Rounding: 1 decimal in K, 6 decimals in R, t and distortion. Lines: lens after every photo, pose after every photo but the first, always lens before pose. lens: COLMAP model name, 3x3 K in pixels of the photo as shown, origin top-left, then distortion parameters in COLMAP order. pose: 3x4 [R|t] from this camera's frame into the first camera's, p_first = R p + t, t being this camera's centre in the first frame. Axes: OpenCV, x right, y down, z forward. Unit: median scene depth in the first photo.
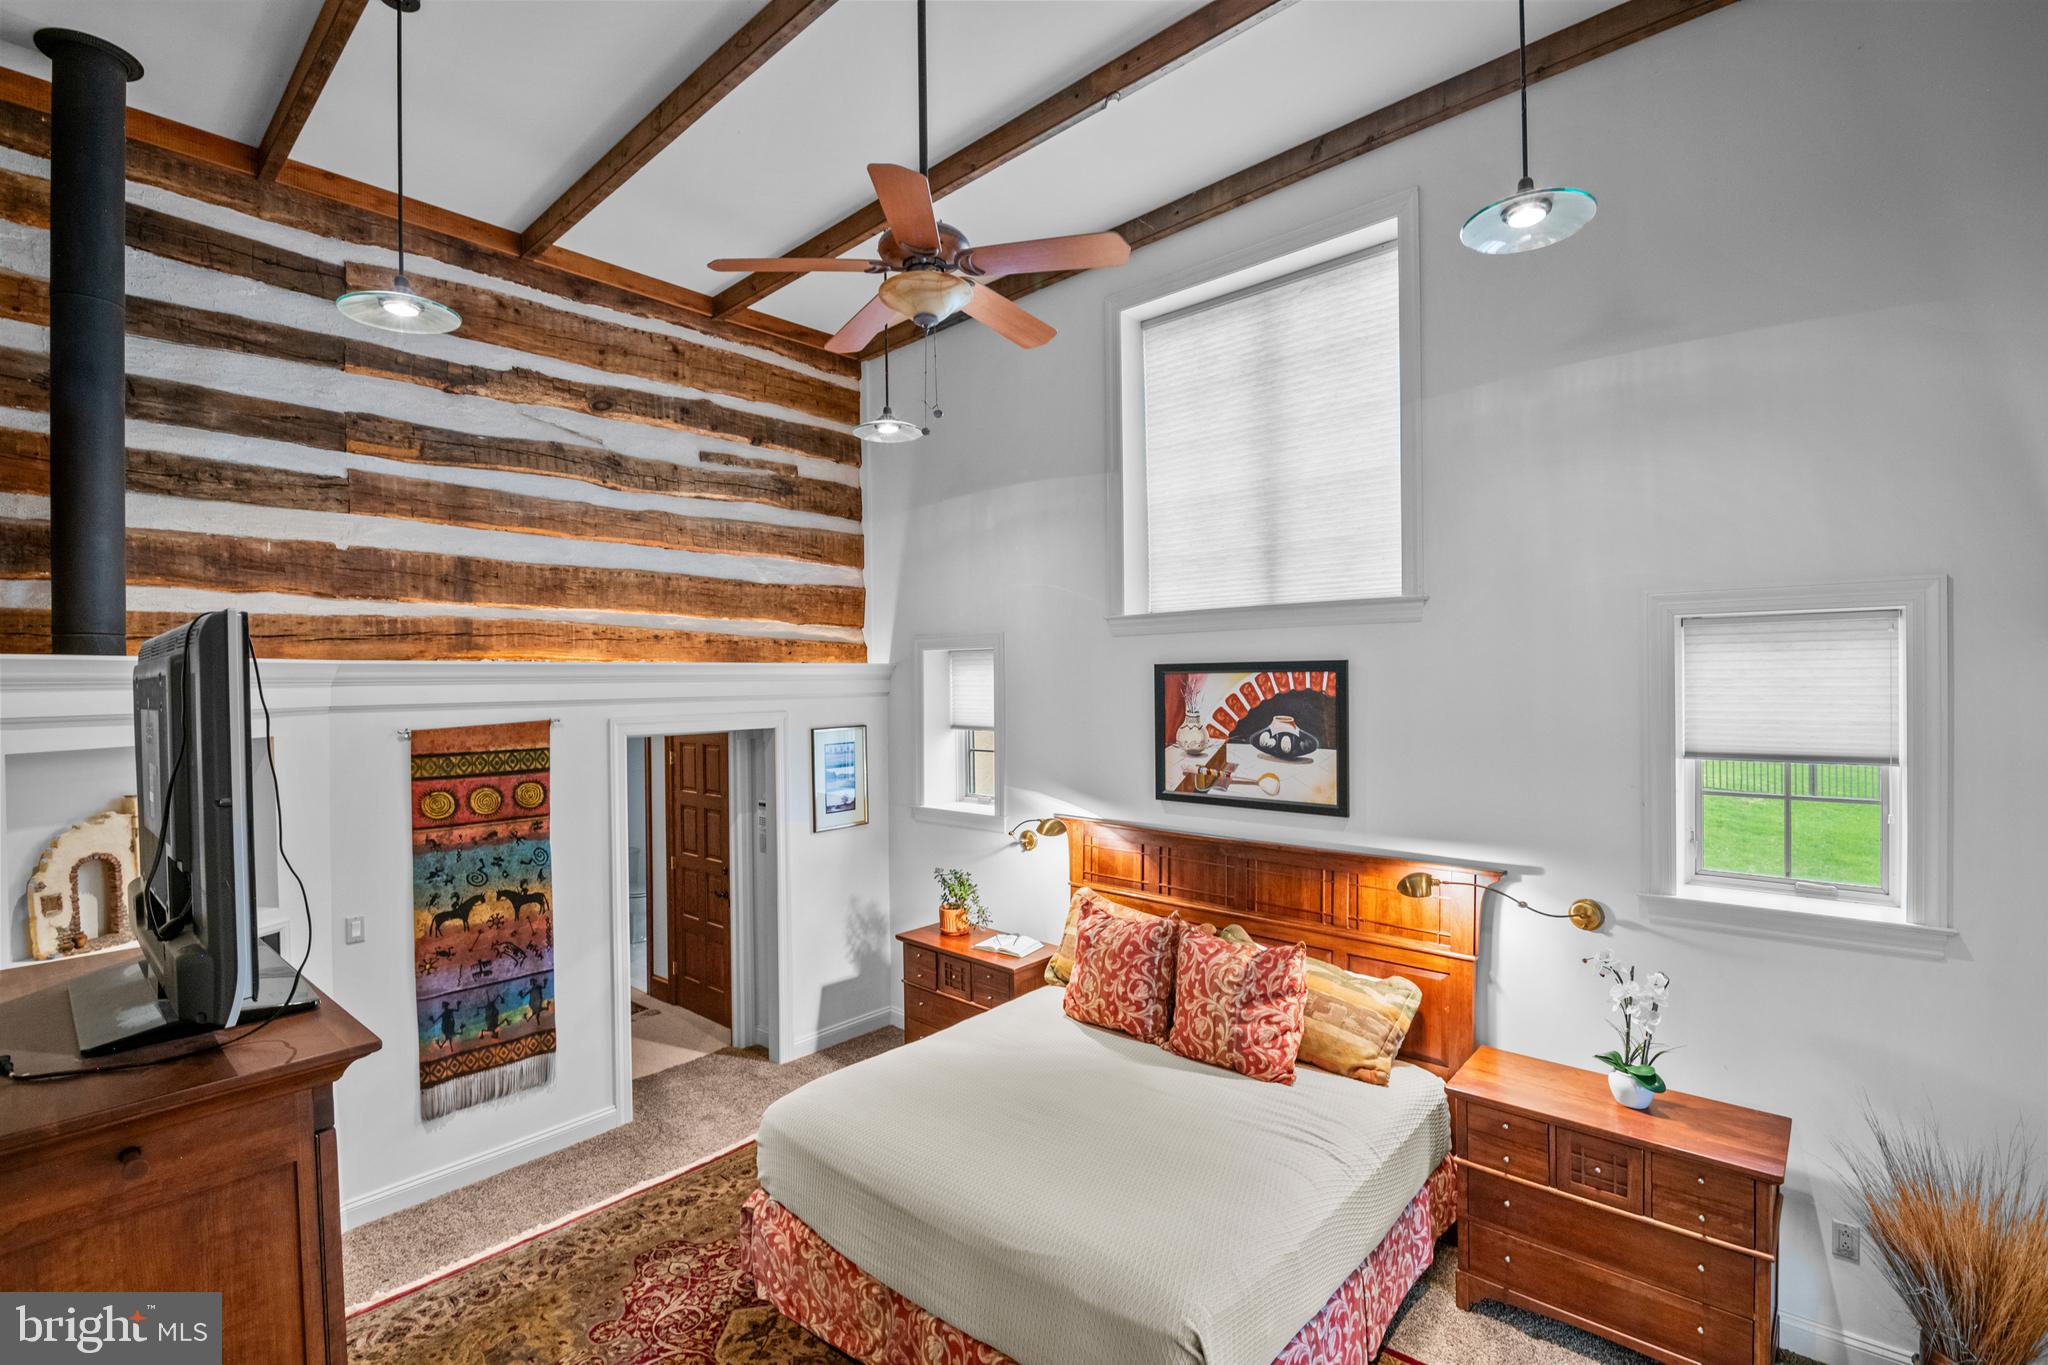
lens RADIAL K [[925.4, 0, 1011.7], [0, 925.4, 688.6], [0, 0, 1]] dist [0.001030, -0.007695]
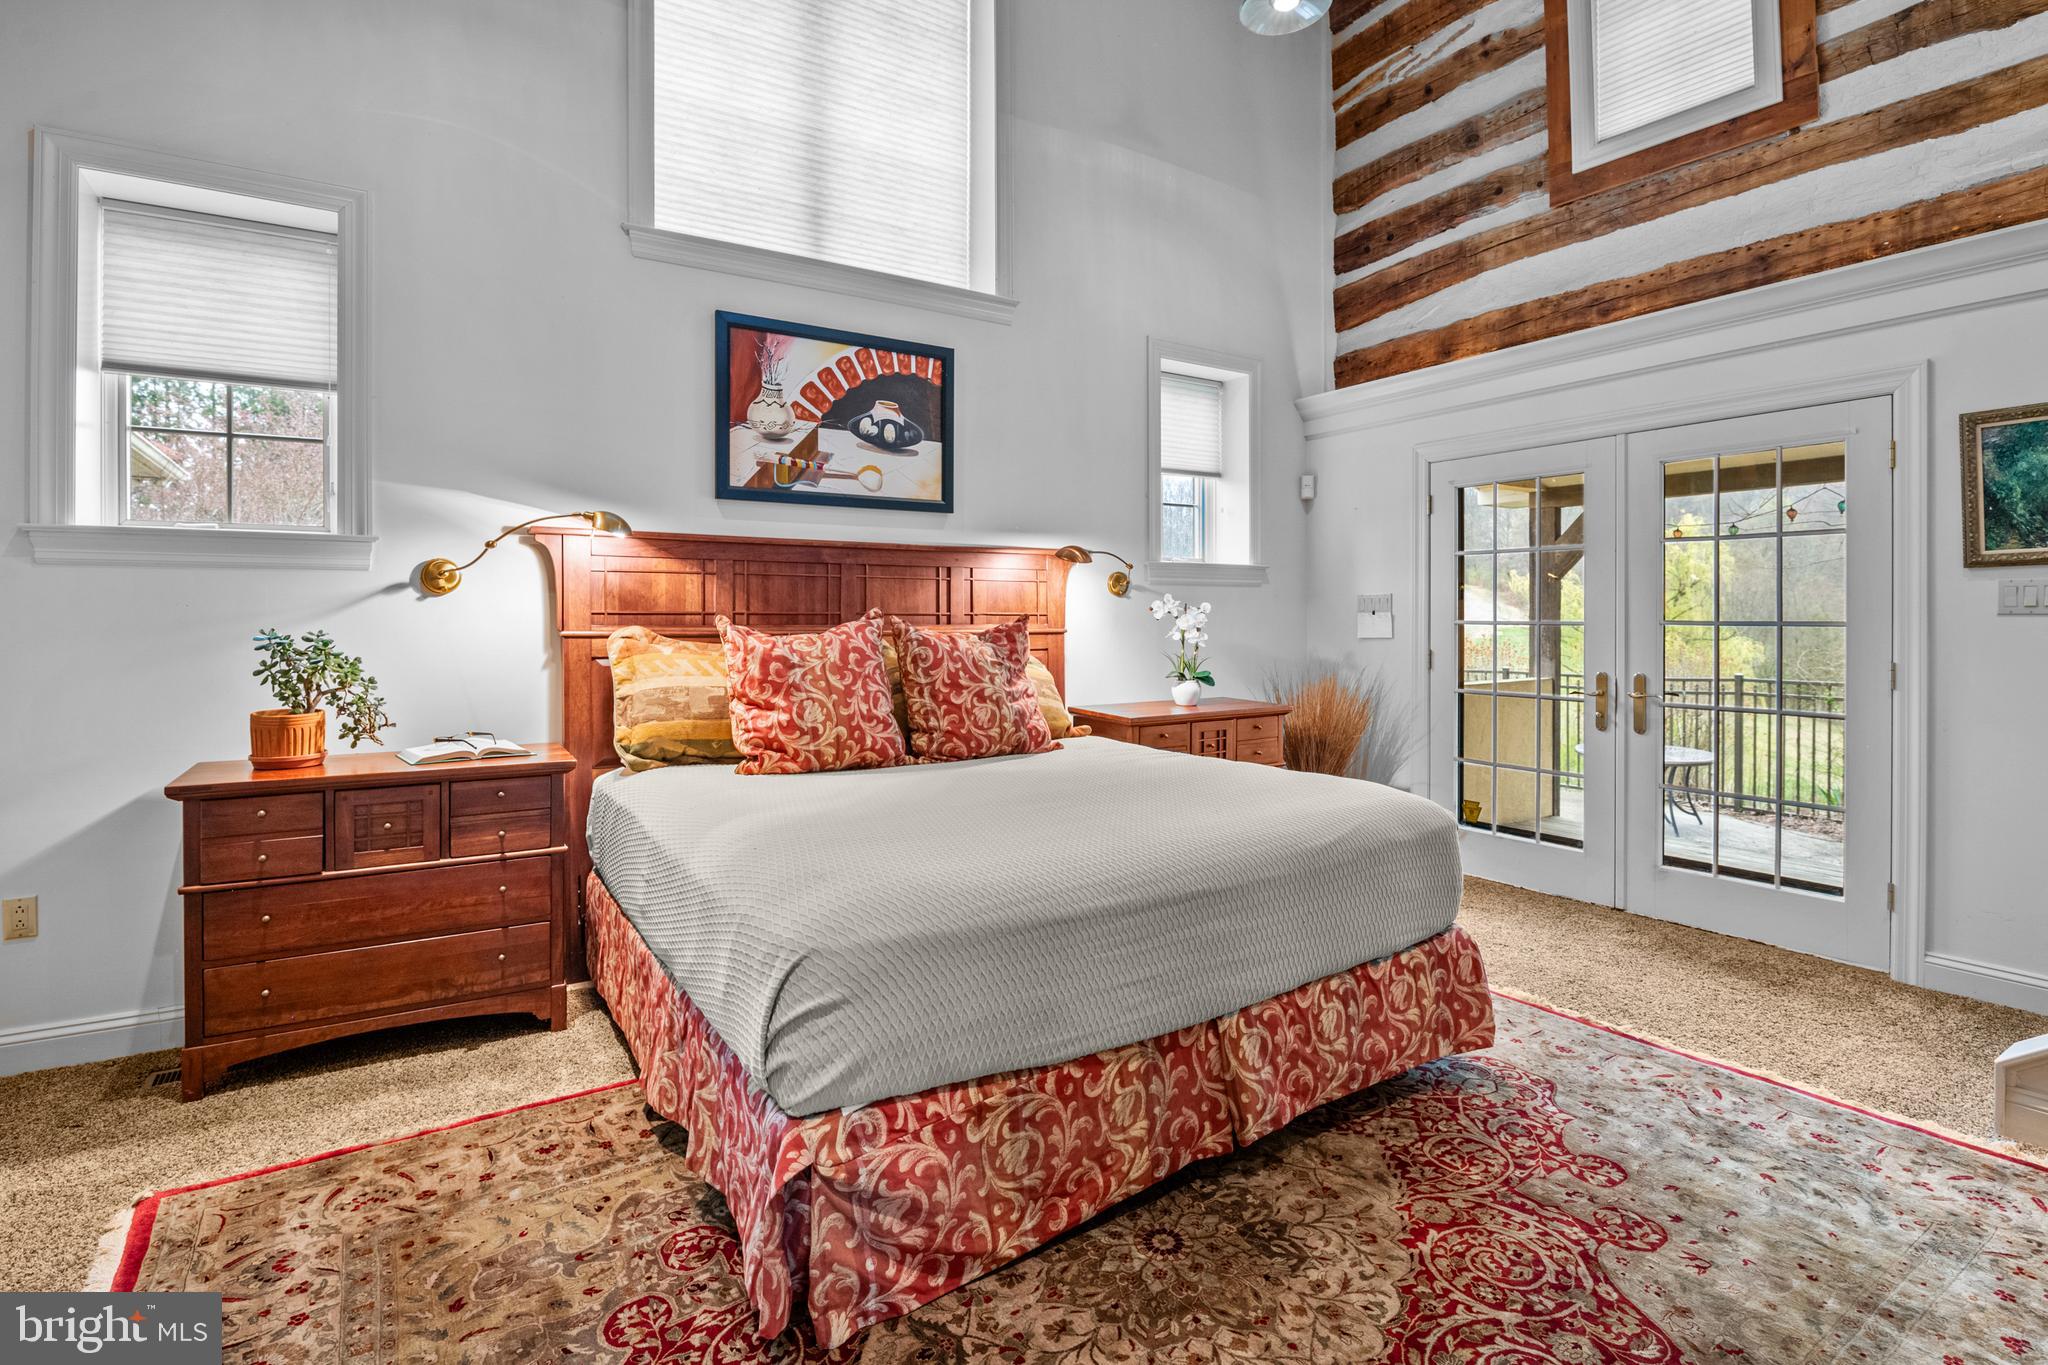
lens RADIAL K [[981.7, 0, 1014.3], [0, 981.7, 628.6], [0, 0, 1]] dist [0.002118, -0.009255]
pose [[0.266277, 0.000571, 0.963896, -0.559672], [0.009009, 0.999955, -0.003081, 0.243185], [-0.963855, 0.009504, 0.266259, 0.615967]]
